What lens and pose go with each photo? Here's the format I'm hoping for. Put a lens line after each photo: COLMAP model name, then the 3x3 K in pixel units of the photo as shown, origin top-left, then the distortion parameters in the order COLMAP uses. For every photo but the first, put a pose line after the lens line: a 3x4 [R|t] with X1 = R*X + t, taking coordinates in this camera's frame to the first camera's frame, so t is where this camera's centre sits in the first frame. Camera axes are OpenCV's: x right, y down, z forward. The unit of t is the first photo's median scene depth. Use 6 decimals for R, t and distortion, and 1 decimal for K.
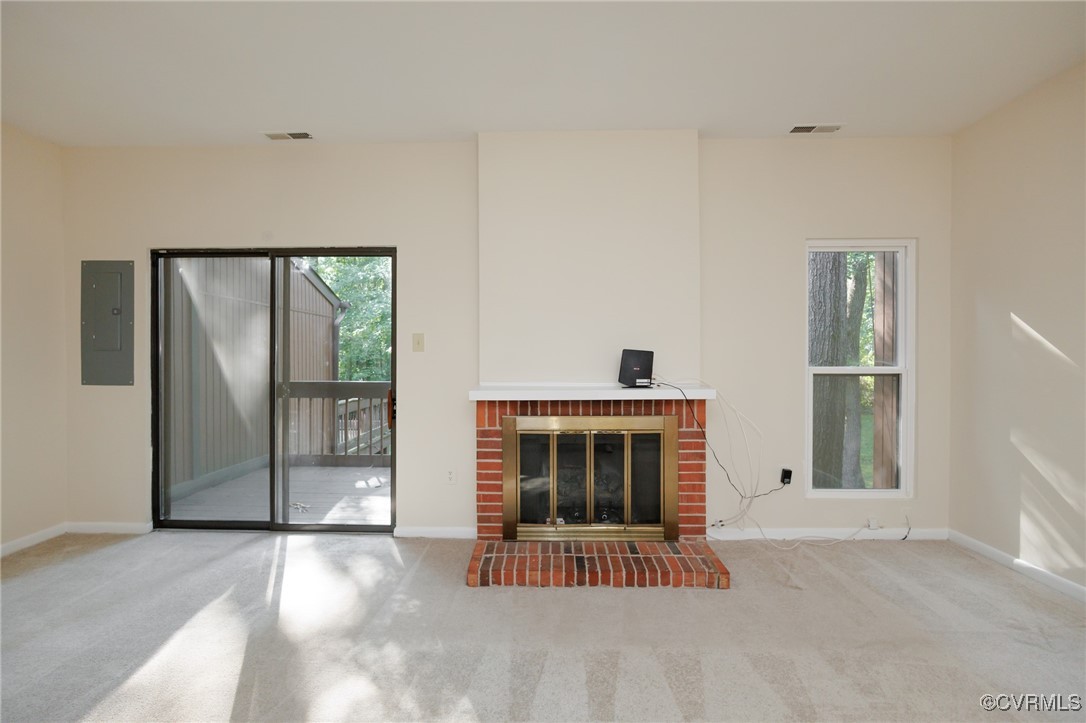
lens RADIAL K [[464.0, 0, 555.0], [0, 464.0, 362.9], [0, 0, 1]] dist [-0.007168, 0.000825]
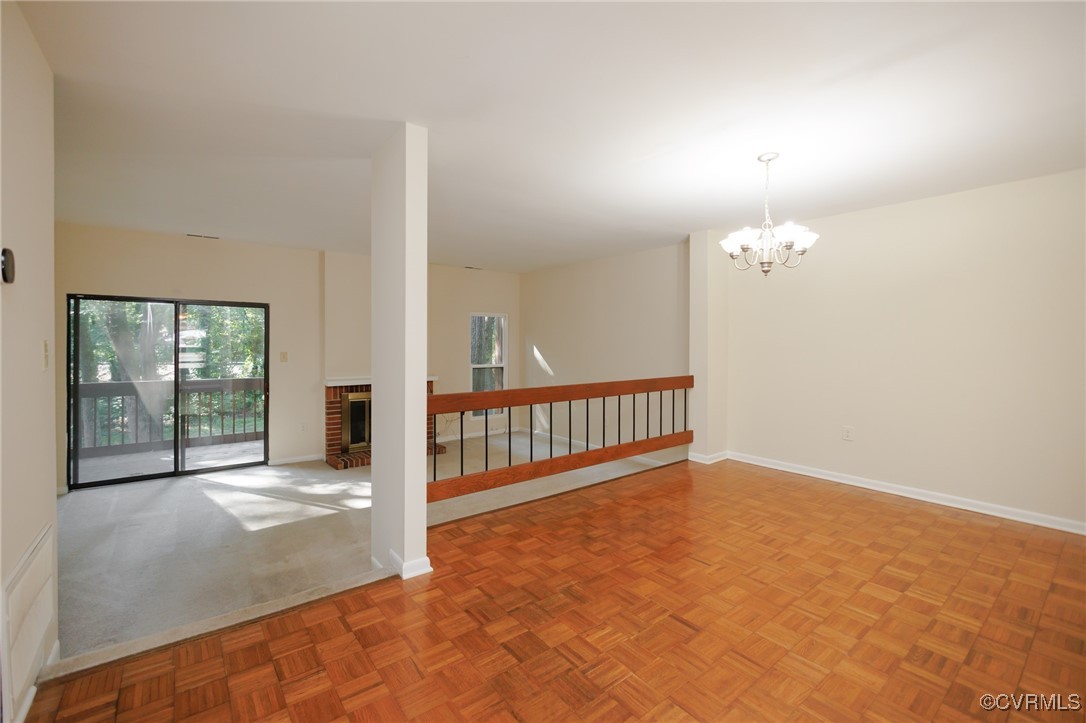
lens RADIAL K [[464.0, 0, 545.8], [0, 464.0, 354.3], [0, 0, 1]] dist [-0.007168, 0.000825]
pose [[0.771533, -0.010813, 0.636097, -0.699174], [-0.000941, 0.999835, 0.018137, -0.094113], [-0.636189, -0.014592, 0.771396, -1.129556]]
